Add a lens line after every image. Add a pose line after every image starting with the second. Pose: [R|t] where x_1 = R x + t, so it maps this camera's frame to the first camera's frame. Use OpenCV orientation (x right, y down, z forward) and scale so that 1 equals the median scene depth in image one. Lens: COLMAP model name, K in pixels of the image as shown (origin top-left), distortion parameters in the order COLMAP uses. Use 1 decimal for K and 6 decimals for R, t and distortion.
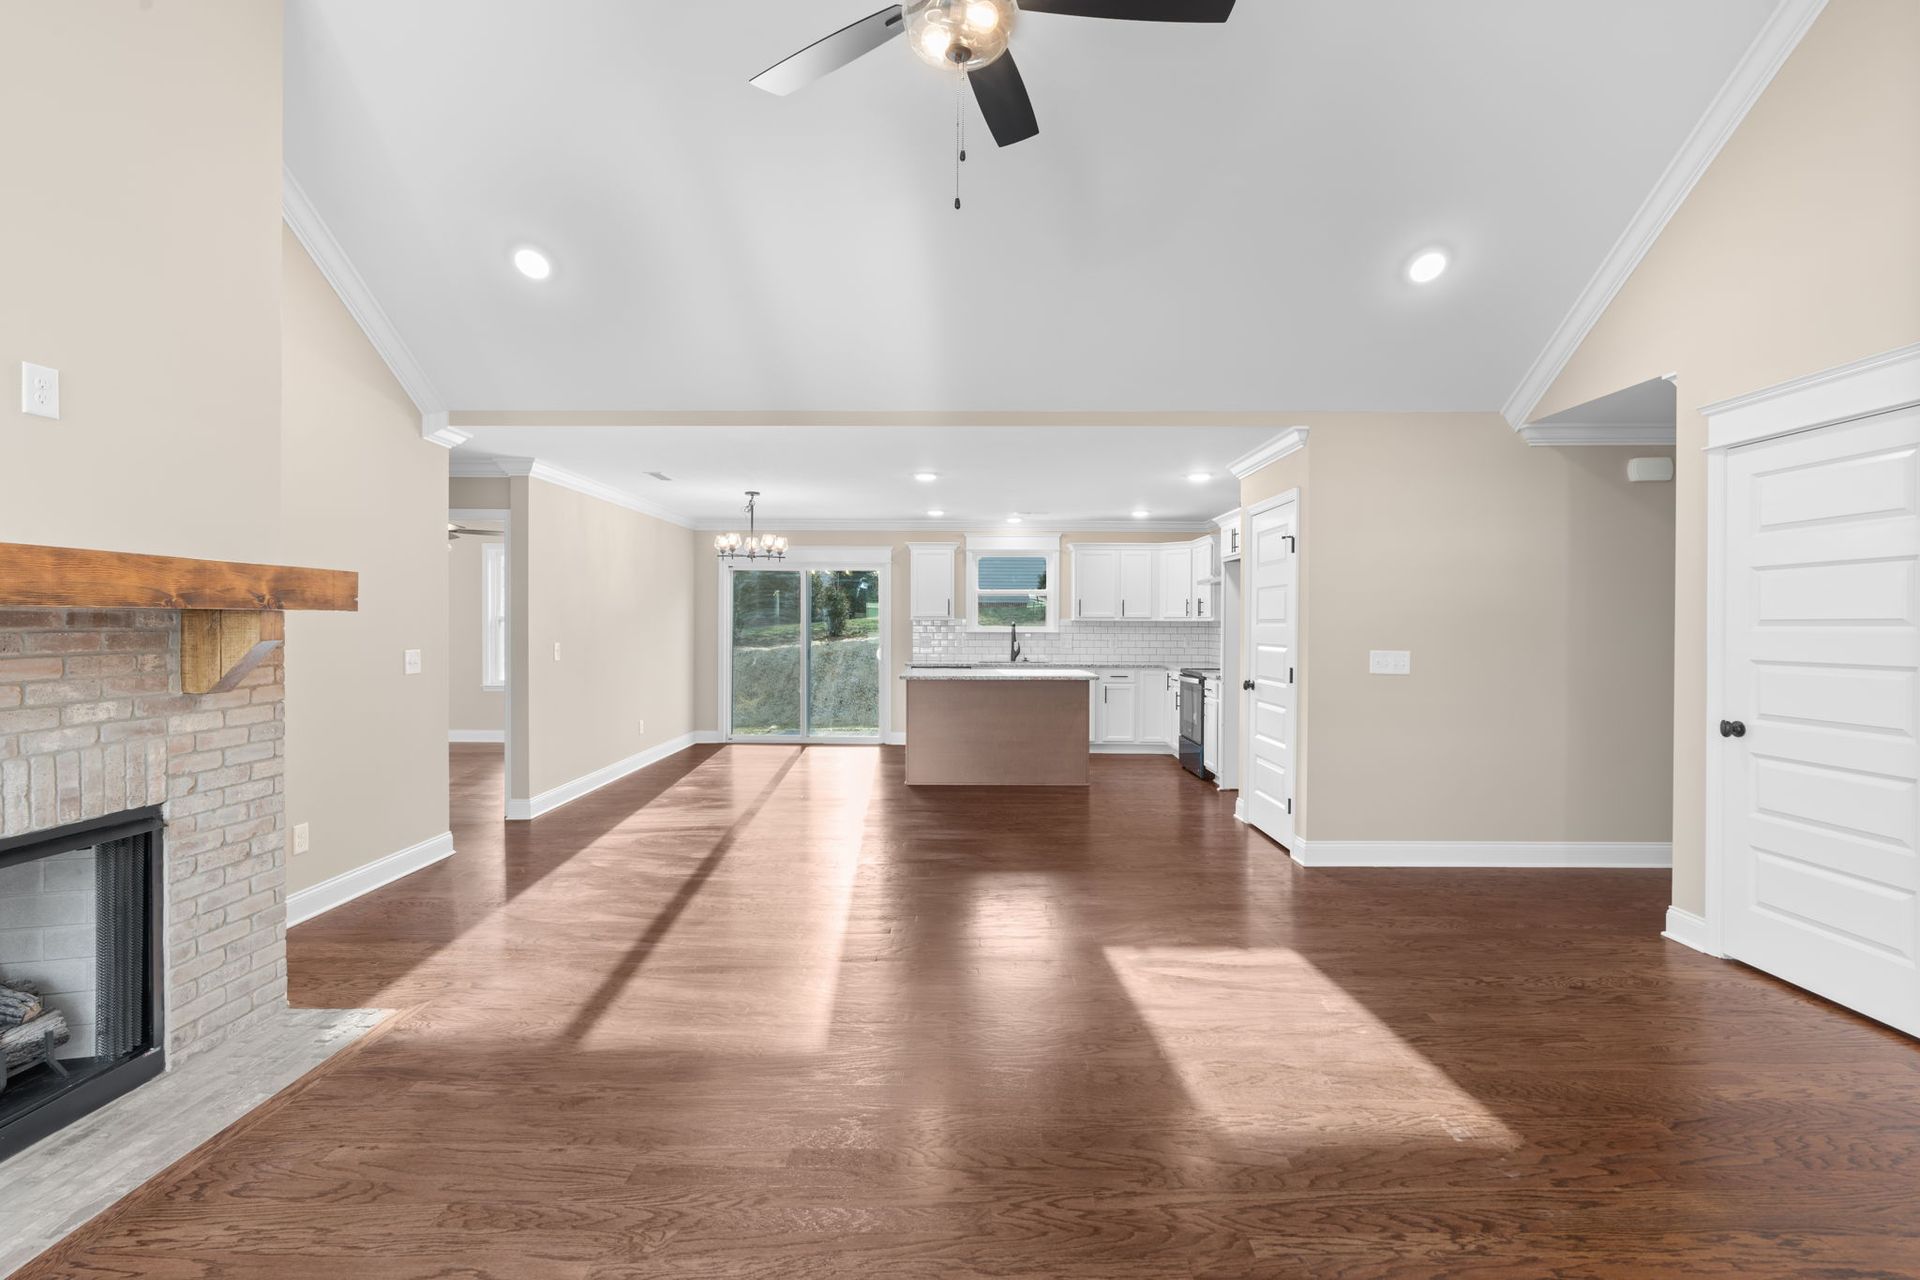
lens RADIAL K [[868.2, 0, 960.9], [0, 868.2, 629.9], [0, 0, 1]] dist [-0.011172, 0.004472]
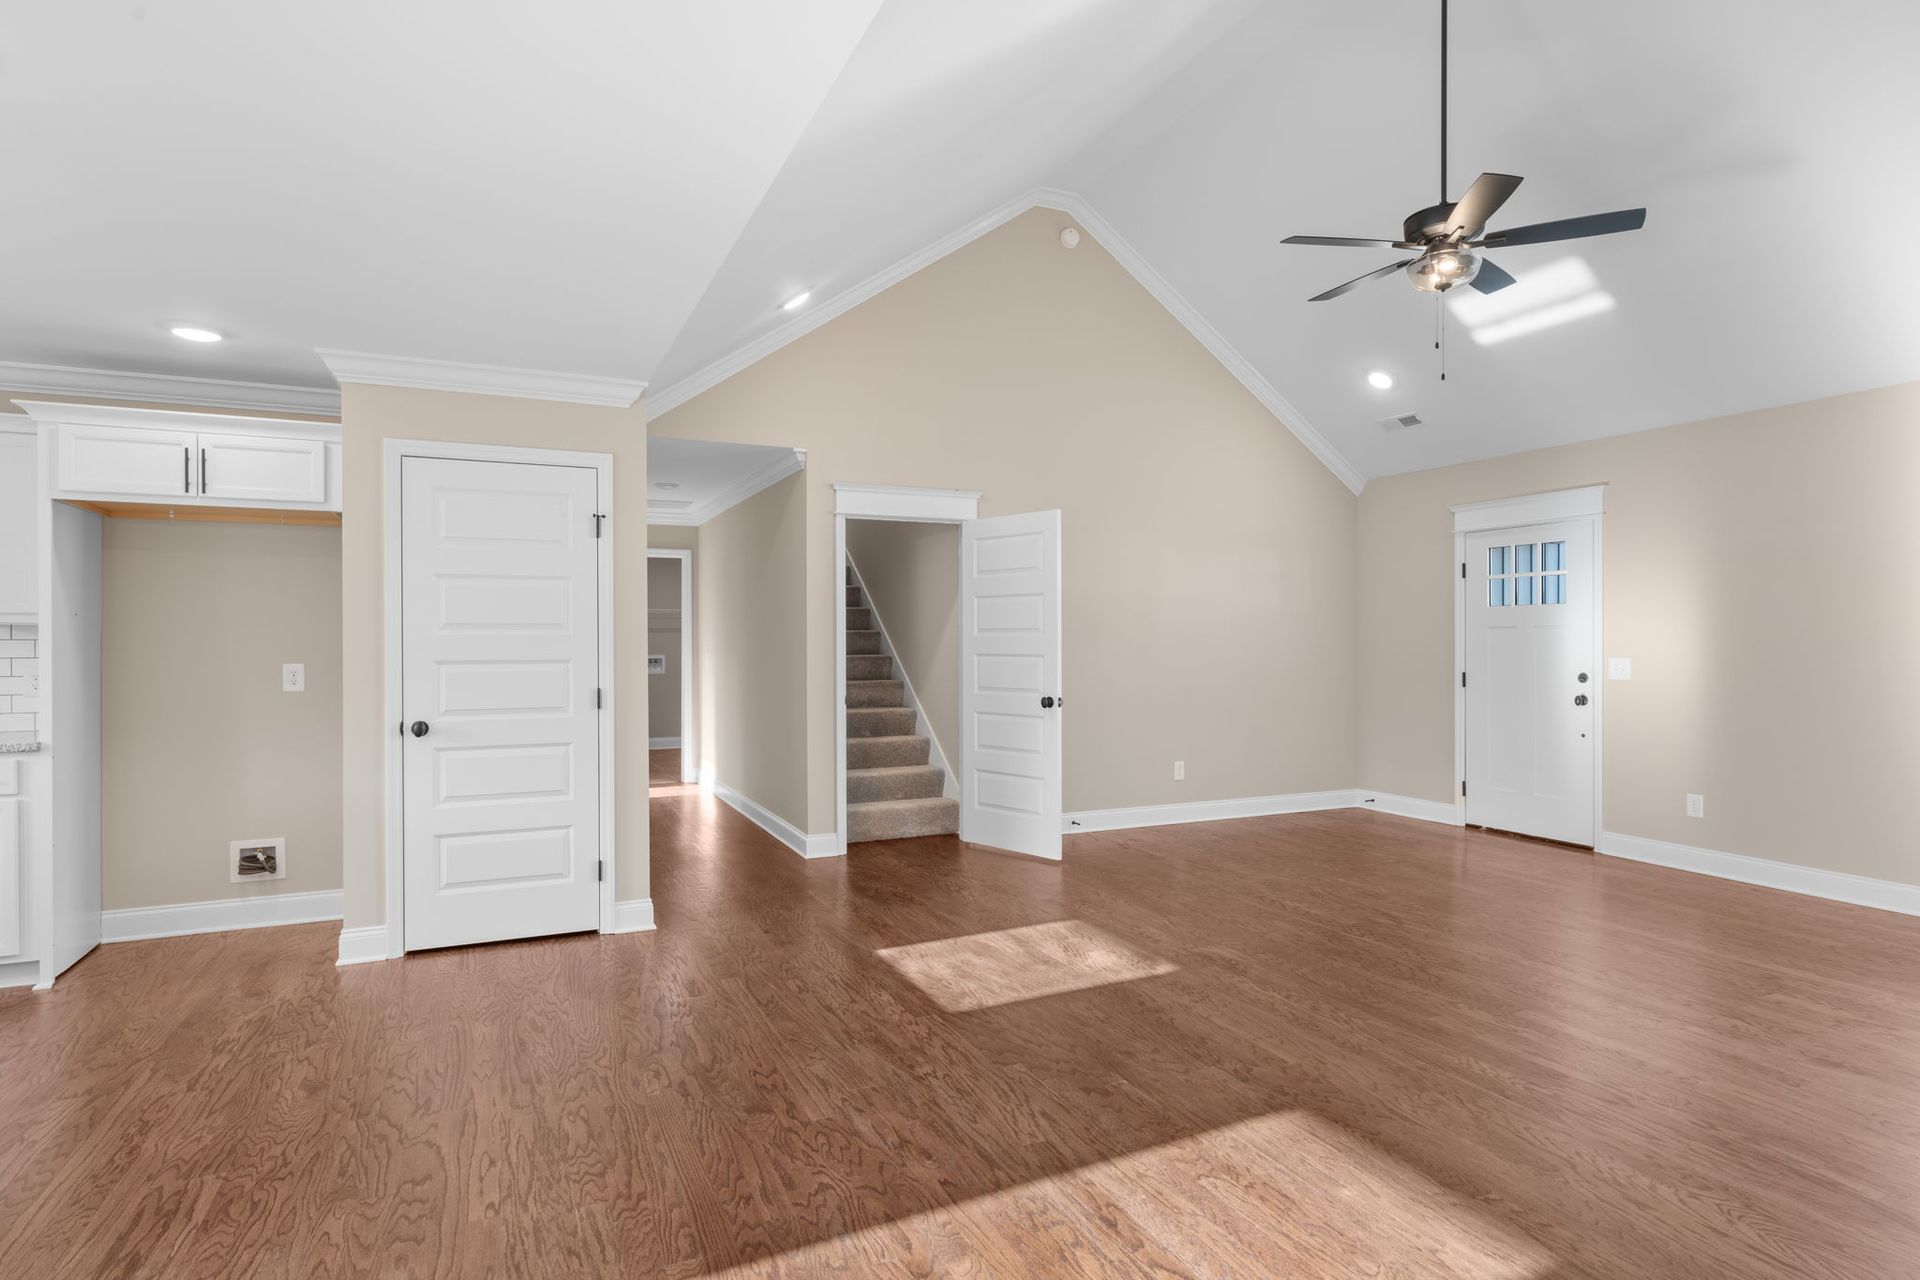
lens RADIAL K [[1025.2, 0, 962.6], [0, 1025.2, 642.2], [0, 0, 1]] dist [-0.005915, 0.004089]
pose [[-0.430689, -0.004874, 0.902487, -0.504306], [0.007919, 0.999927, 0.009179, -0.002251], [-0.902466, 0.011100, -0.430619, 0.978458]]
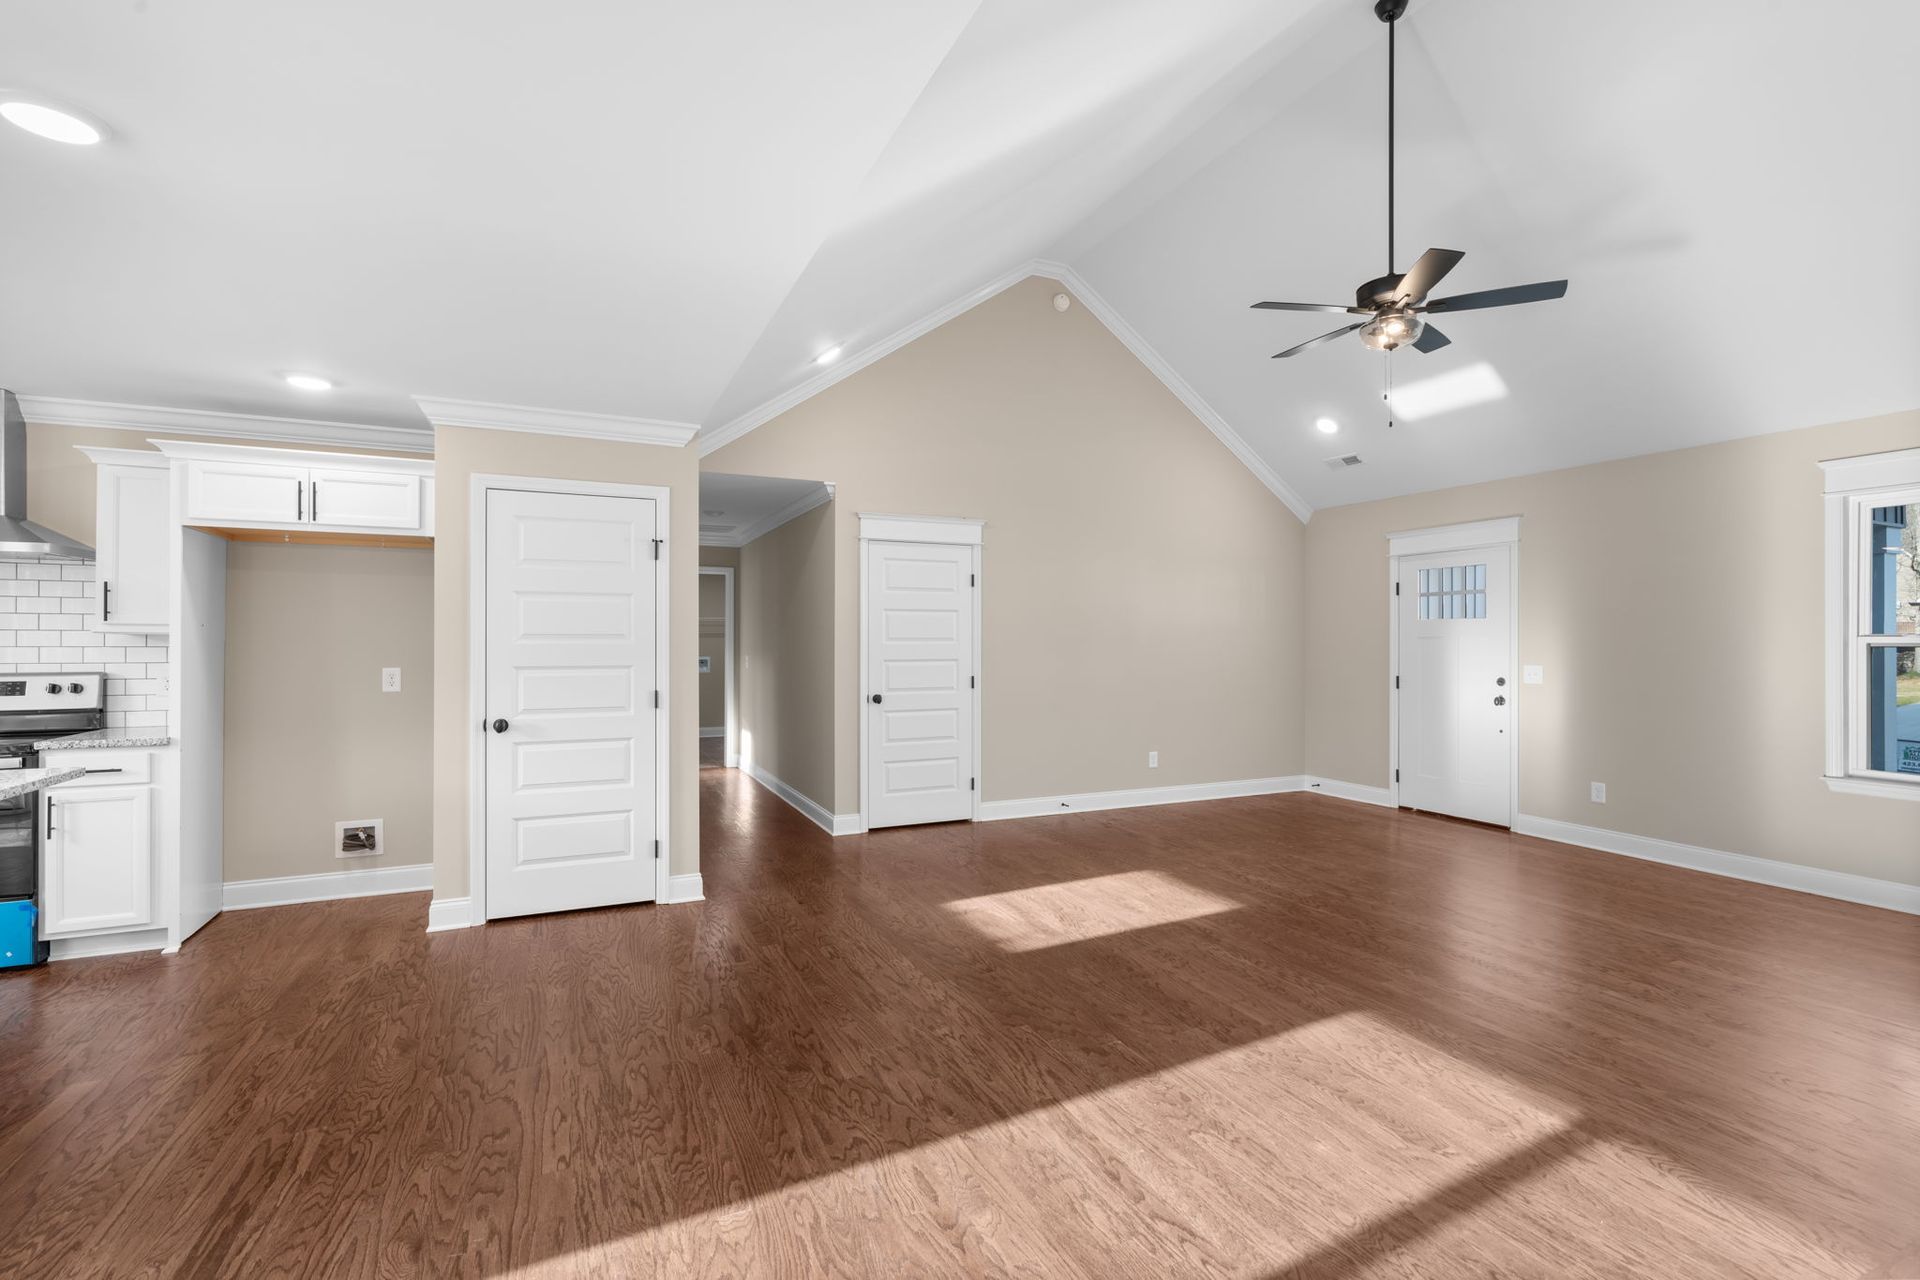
lens RADIAL K [[868.2, 0, 964.0], [0, 868.2, 638.5], [0, 0, 1]] dist [-0.011172, 0.004472]
pose [[-0.434446, -0.000992, 0.900697, -0.482247], [0.004091, 0.999987, 0.003075, -0.009076], [-0.900689, 0.005021, -0.434436, 0.979914]]
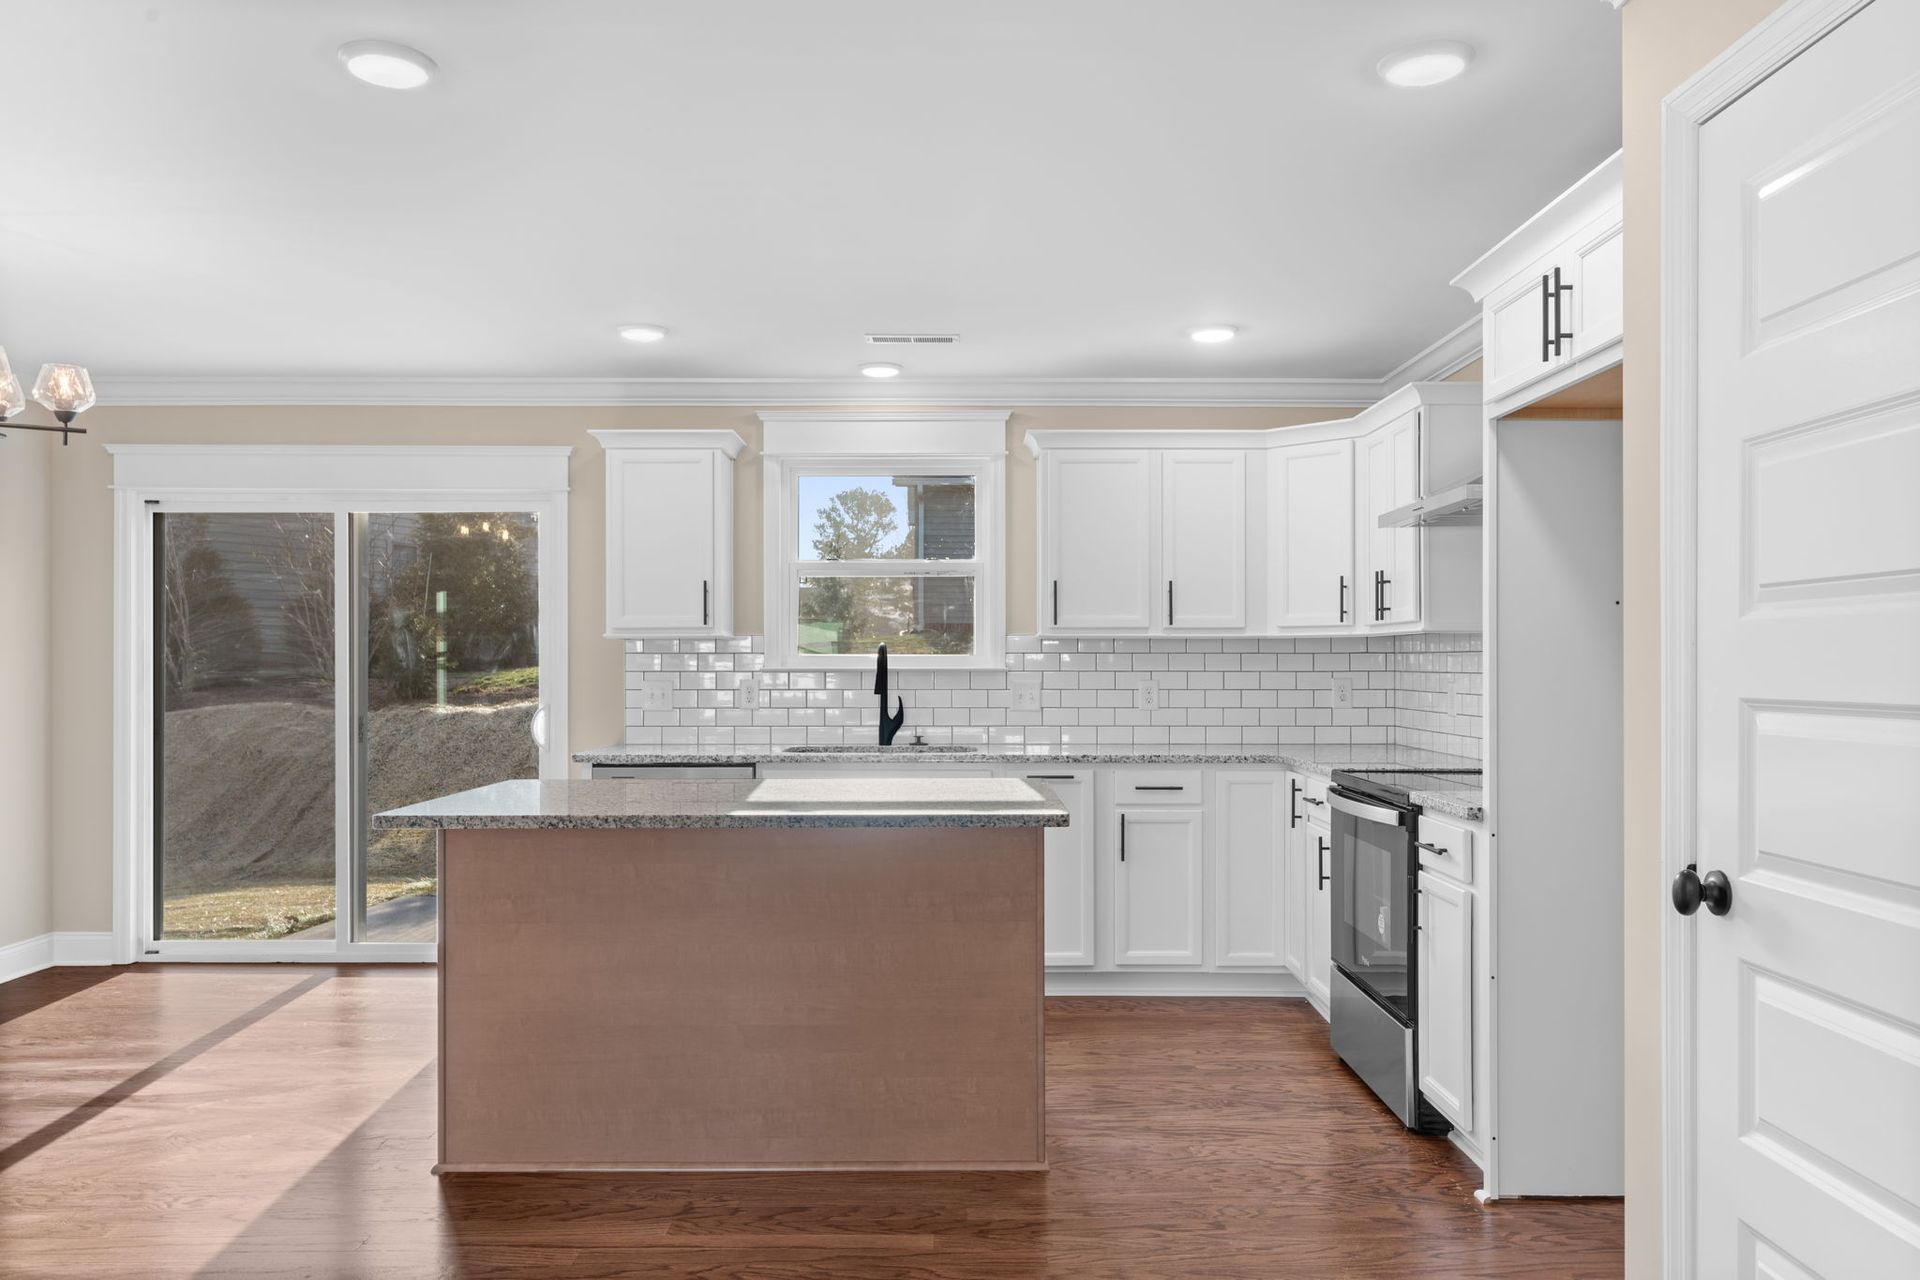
lens RADIAL K [[1349.3, 0, 970.6], [0, 1349.3, 651.8], [0, 0, 1]] dist [0.007570, -0.001847]
pose [[0.999865, -0.003460, 0.016082, 0.146946], [0.003730, 0.999851, -0.016846, 0.008753], [-0.016021, 0.016904, 0.999729, 0.675469]]
